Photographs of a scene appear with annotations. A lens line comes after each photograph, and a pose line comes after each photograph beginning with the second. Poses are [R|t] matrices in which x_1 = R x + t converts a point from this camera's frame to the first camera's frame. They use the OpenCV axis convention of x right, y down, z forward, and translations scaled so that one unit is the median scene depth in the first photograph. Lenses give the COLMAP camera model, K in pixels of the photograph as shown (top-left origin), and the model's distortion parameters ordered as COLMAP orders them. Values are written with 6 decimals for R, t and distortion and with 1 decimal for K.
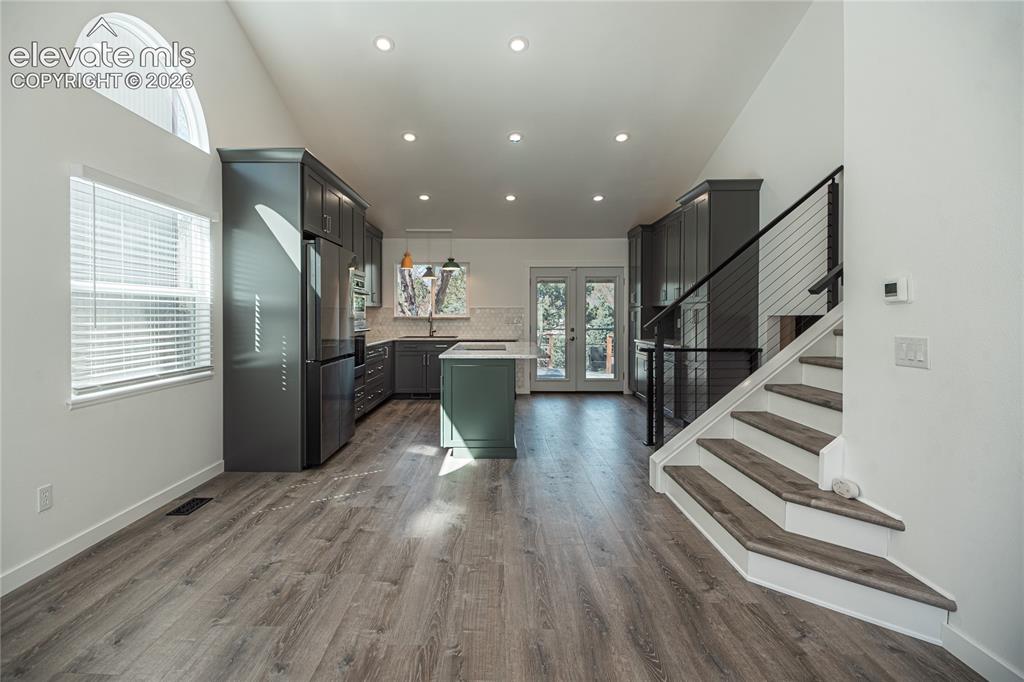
lens RADIAL K [[488.6, 0, 497.4], [0, 488.6, 326.1], [0, 0, 1]] dist [0.005232, -0.006248]
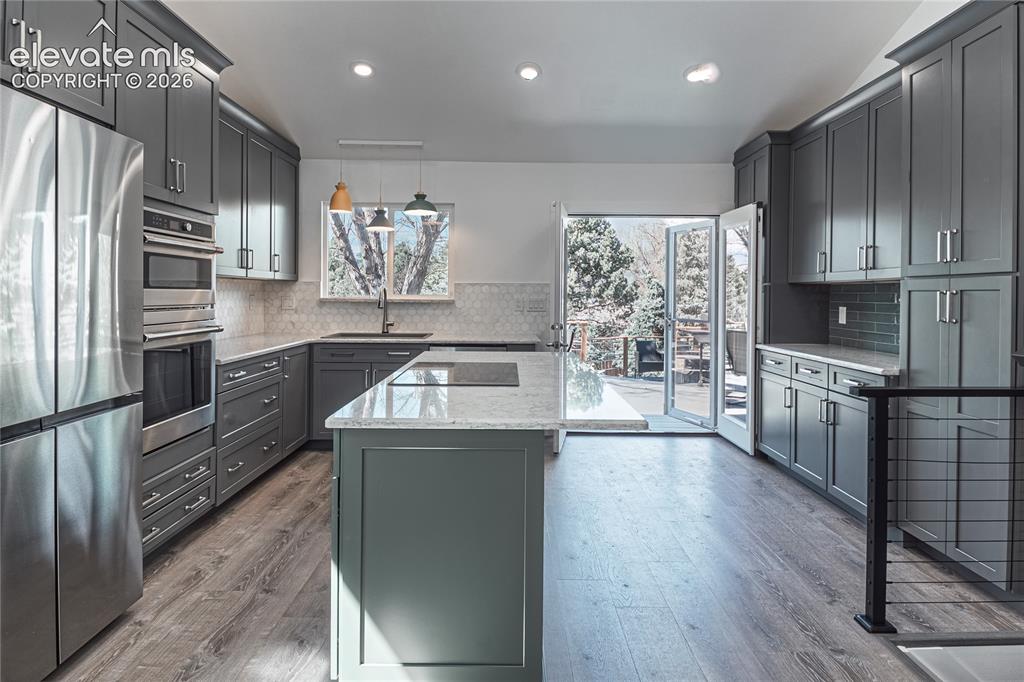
lens RADIAL K [[589.0, 0, 502.4], [0, 589.0, 300.5], [0, 0, 1]] dist [-0.001479, 0.000206]
pose [[0.999935, 0.007826, -0.008310, 0.009704], [-0.007908, 0.999920, -0.009910, -0.022726], [0.008231, 0.009975, 0.999916, 0.640546]]
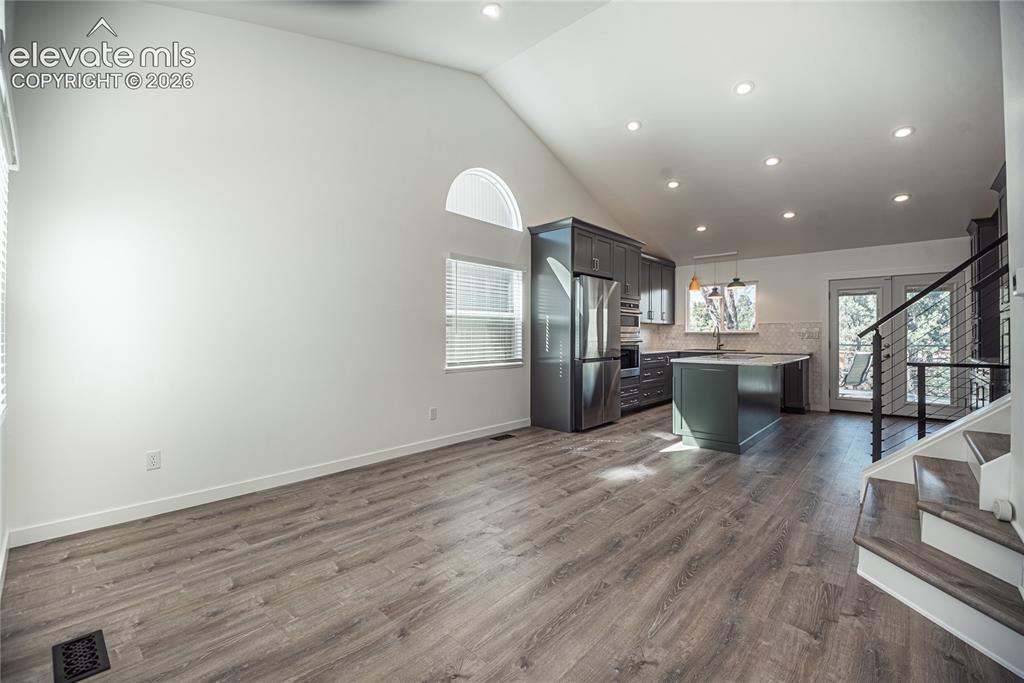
lens RADIAL K [[431.7, 0, 511.7], [0, 431.7, 335.6], [0, 0, 1]] dist [0.000468, -0.001523]
pose [[0.741394, -0.002612, -0.671065, 0.349560], [-0.014209, 0.999707, -0.019589, 0.029547], [0.670920, 0.024058, 0.741140, -0.099921]]
